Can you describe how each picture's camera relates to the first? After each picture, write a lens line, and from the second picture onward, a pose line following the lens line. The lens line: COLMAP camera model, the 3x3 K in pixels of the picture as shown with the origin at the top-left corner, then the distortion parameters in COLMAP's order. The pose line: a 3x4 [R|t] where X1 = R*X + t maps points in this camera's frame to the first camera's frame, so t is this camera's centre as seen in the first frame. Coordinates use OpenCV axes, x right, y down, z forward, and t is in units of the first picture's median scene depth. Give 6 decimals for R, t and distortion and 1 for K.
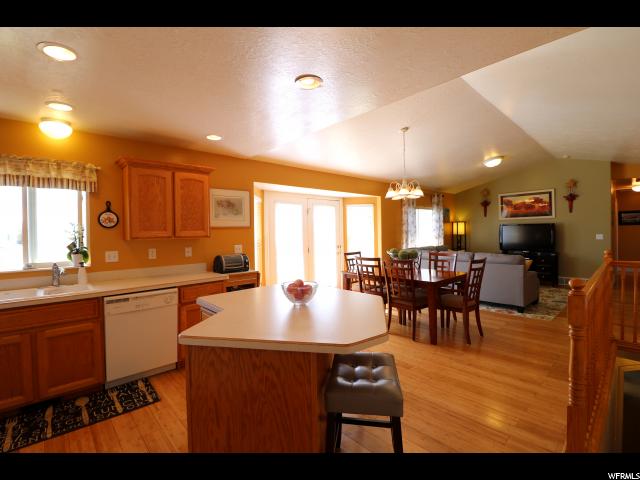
lens RADIAL K [[295.3, 0, 317.4], [0, 295.3, 234.4], [0, 0, 1]] dist [-0.003140, -0.010200]
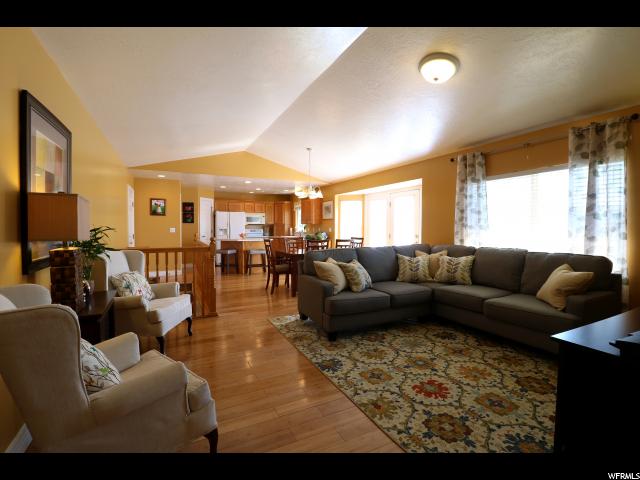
lens RADIAL K [[295.3, 0, 317.5], [0, 295.3, 233.6], [0, 0, 1]] dist [-0.003140, -0.010200]
pose [[-0.271597, 0.039328, -0.961607, 1.376319], [-0.006311, 0.999070, 0.042642, -0.008743], [0.962391, 0.017650, -0.271096, 1.179039]]
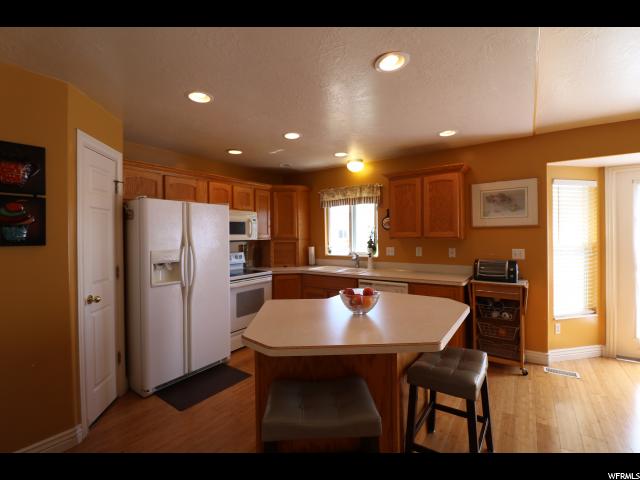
lens RADIAL K [[295.3, 0, 316.1], [0, 295.3, 235.9], [0, 0, 1]] dist [-0.003140, -0.010200]
pose [[0.204245, 0.018085, -0.978753, 0.312461], [-0.000288, 0.999830, 0.018414, -0.010492], [0.978920, -0.003479, 0.204215, 0.251061]]
